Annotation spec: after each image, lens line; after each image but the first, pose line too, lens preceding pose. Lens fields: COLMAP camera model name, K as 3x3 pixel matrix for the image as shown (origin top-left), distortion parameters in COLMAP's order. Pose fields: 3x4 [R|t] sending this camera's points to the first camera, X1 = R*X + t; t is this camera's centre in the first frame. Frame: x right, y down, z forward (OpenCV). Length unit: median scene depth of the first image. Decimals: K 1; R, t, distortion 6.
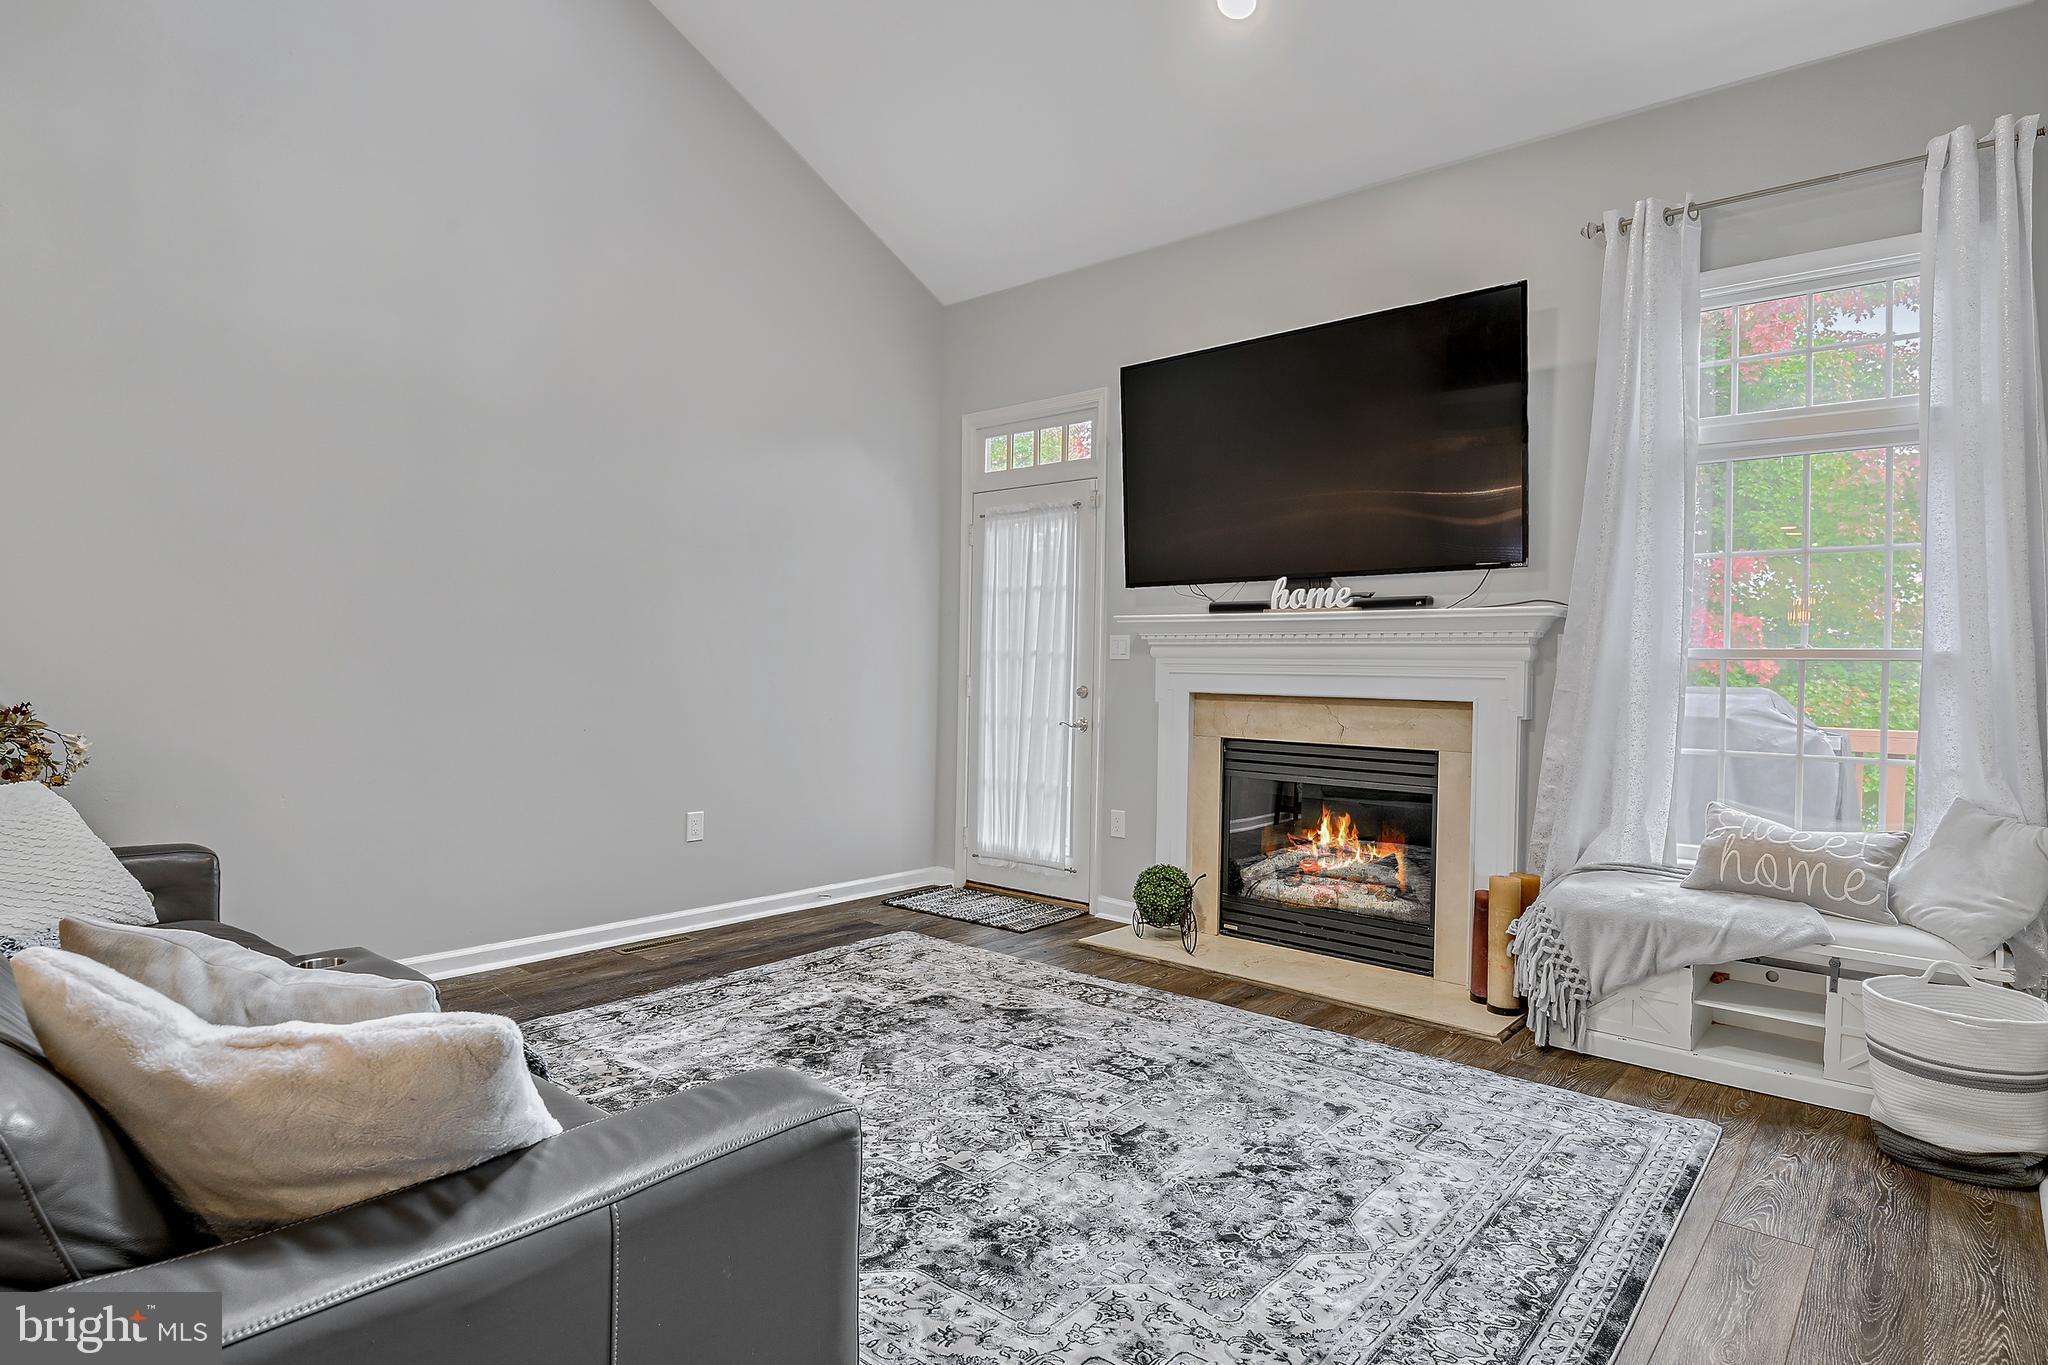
lens RADIAL K [[1095.2, 0, 1021.6], [0, 1095.2, 679.2], [0, 0, 1]] dist [0.020992, -0.026030]
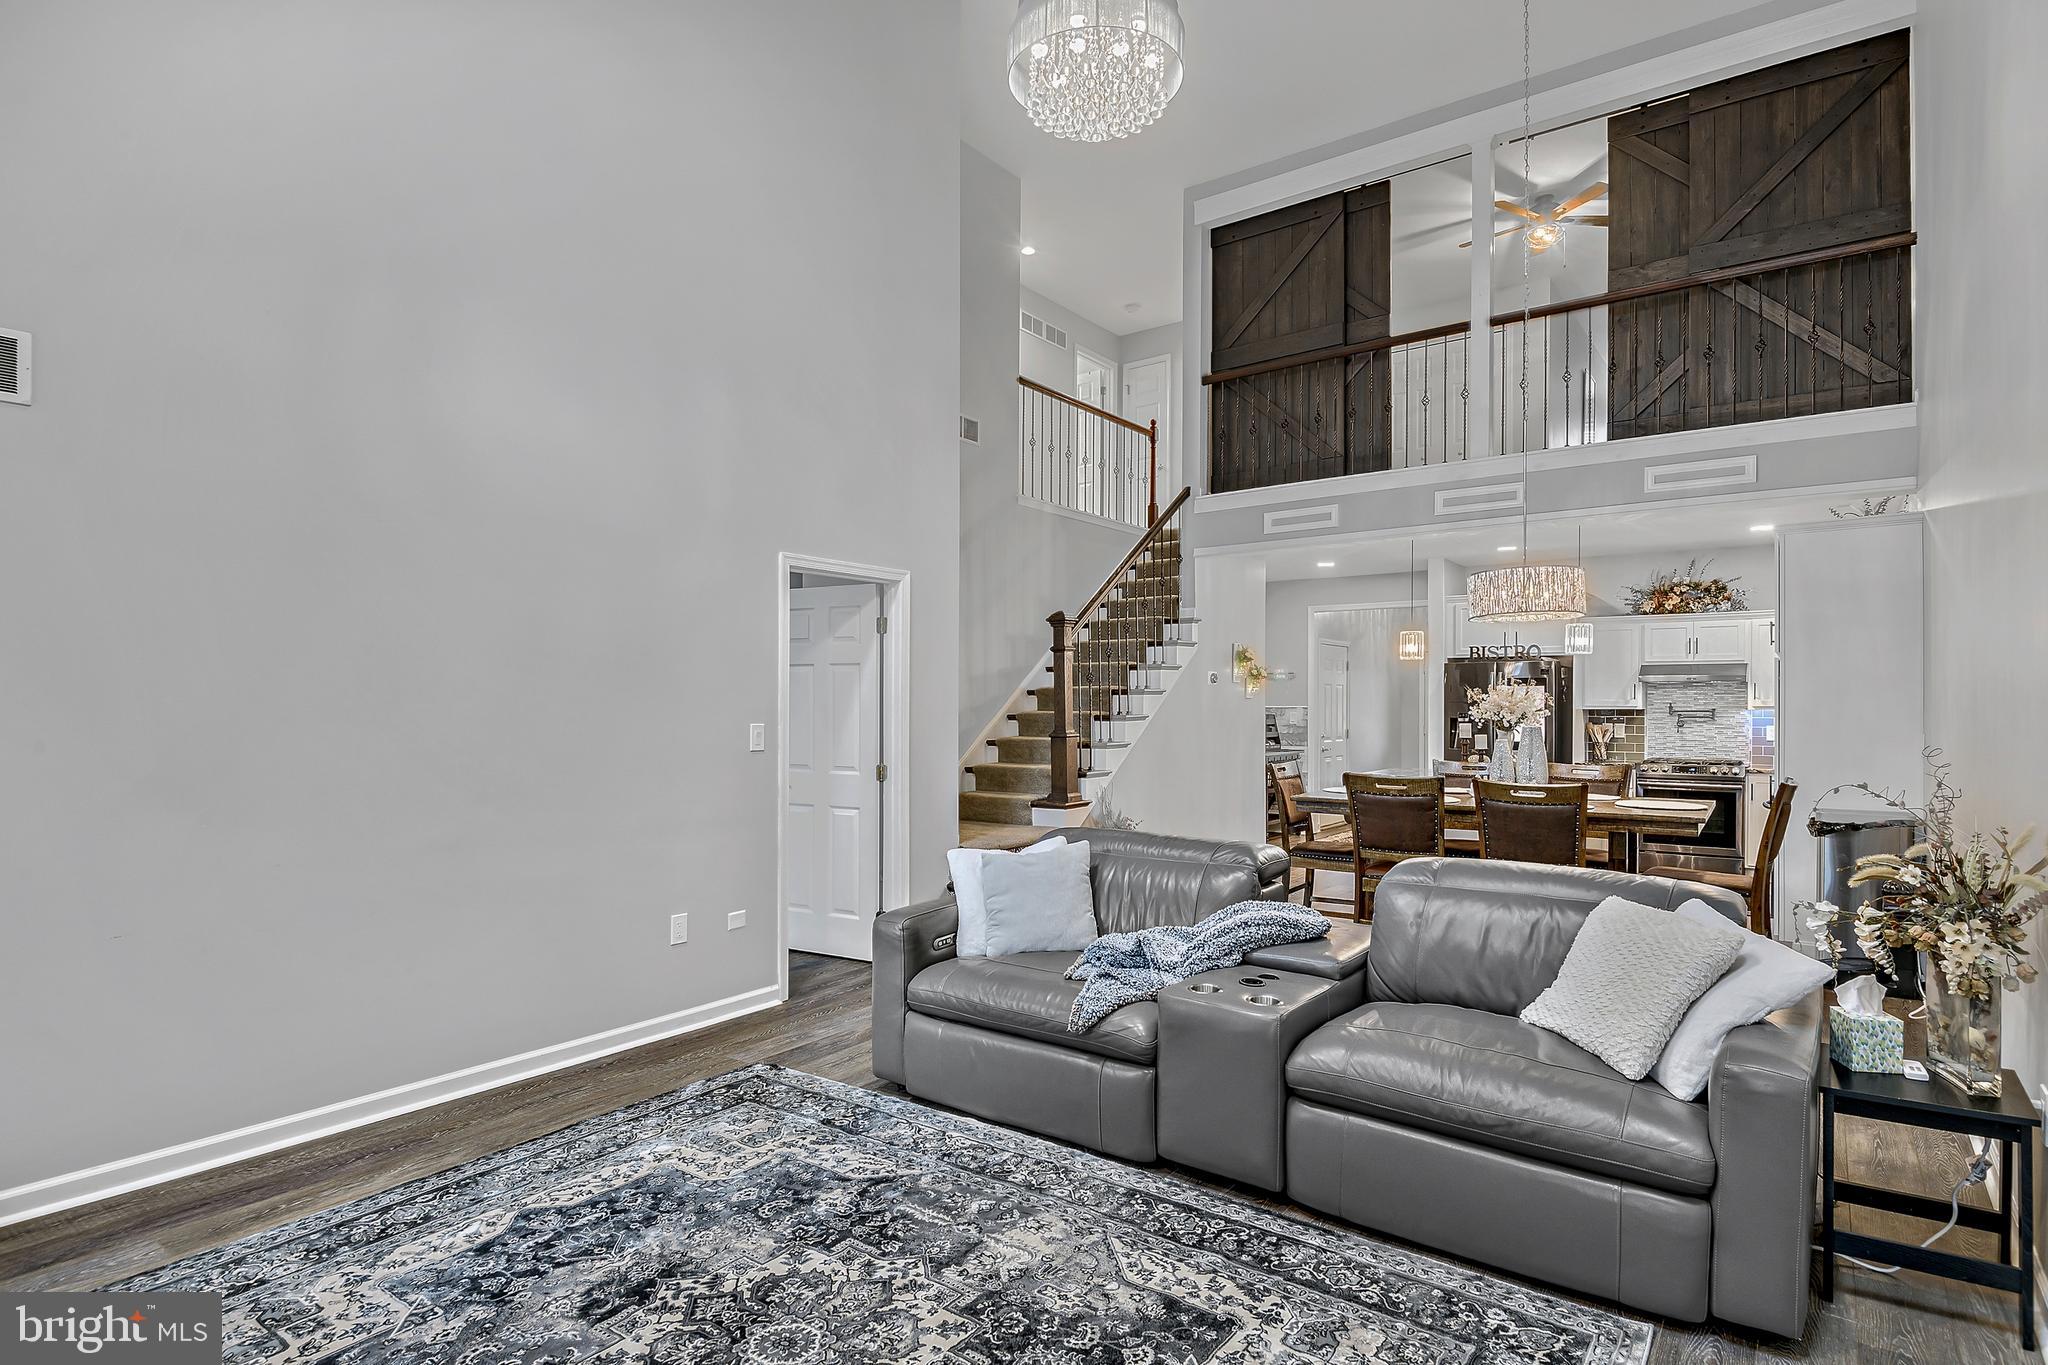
lens RADIAL K [[1069.7, 0, 1018.0], [0, 1069.7, 708.5], [0, 0, 1]] dist [-0.002251, -0.002002]
pose [[-0.997920, -0.018305, -0.061809, -0.125983], [-0.019292, 0.999695, 0.015423, -0.085383], [0.061508, 0.016583, -0.997969, 1.409878]]
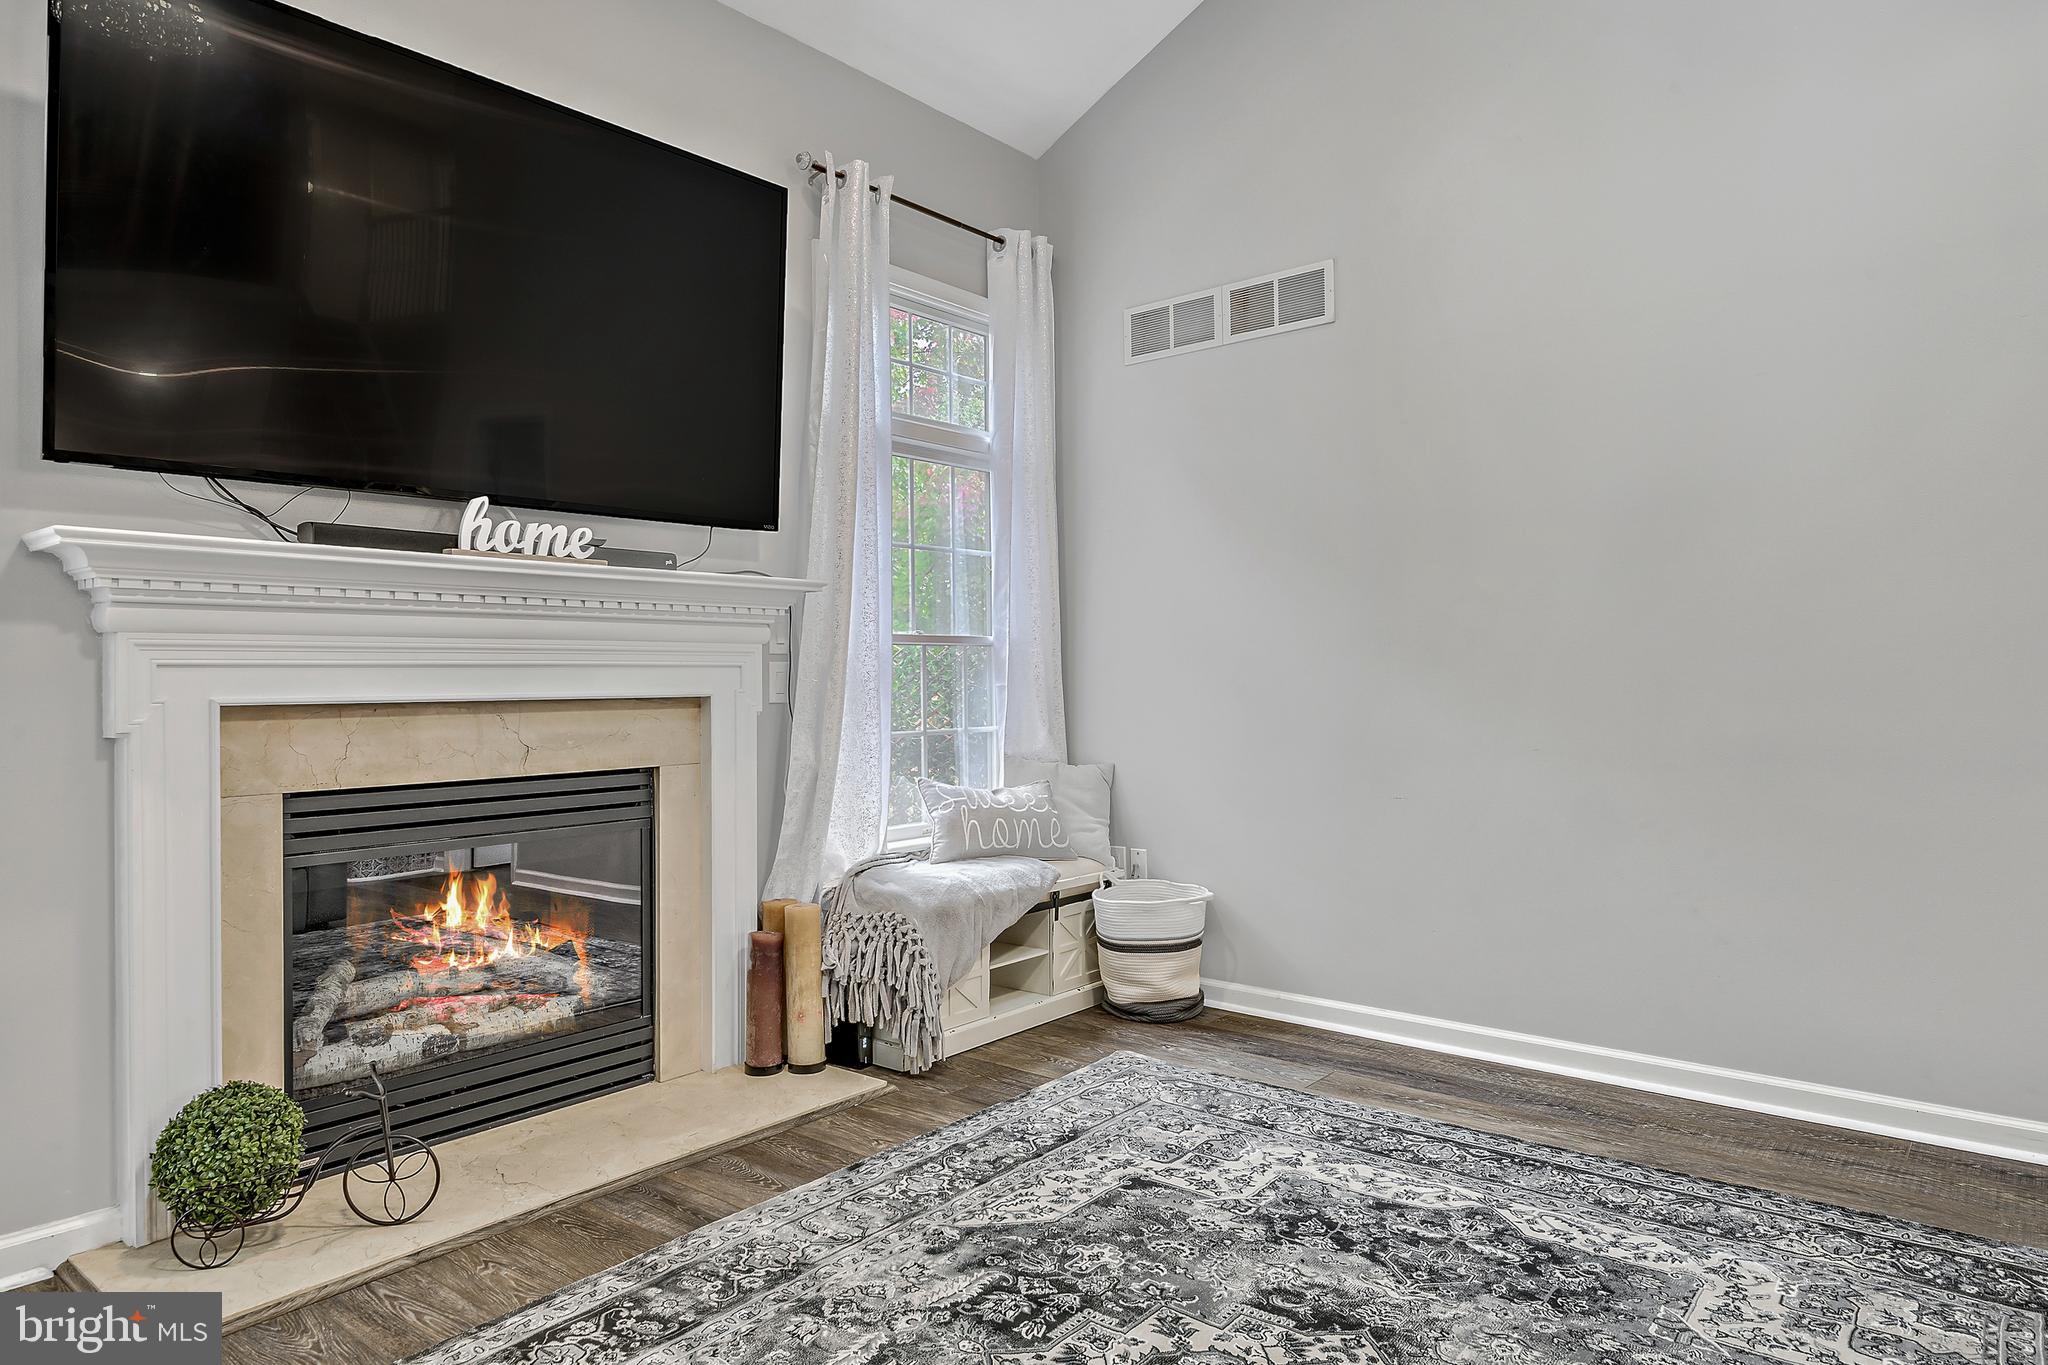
lens RADIAL K [[1234.1, 0, 1015.0], [0, 1234.1, 667.9], [0, 0, 1]] dist [0.003380, 0.001446]
pose [[-0.017689, -0.006843, 0.999820, -0.493726], [0.019824, 0.999778, 0.007193, -0.001651], [-0.999647, 0.019948, -0.017549, 0.865502]]
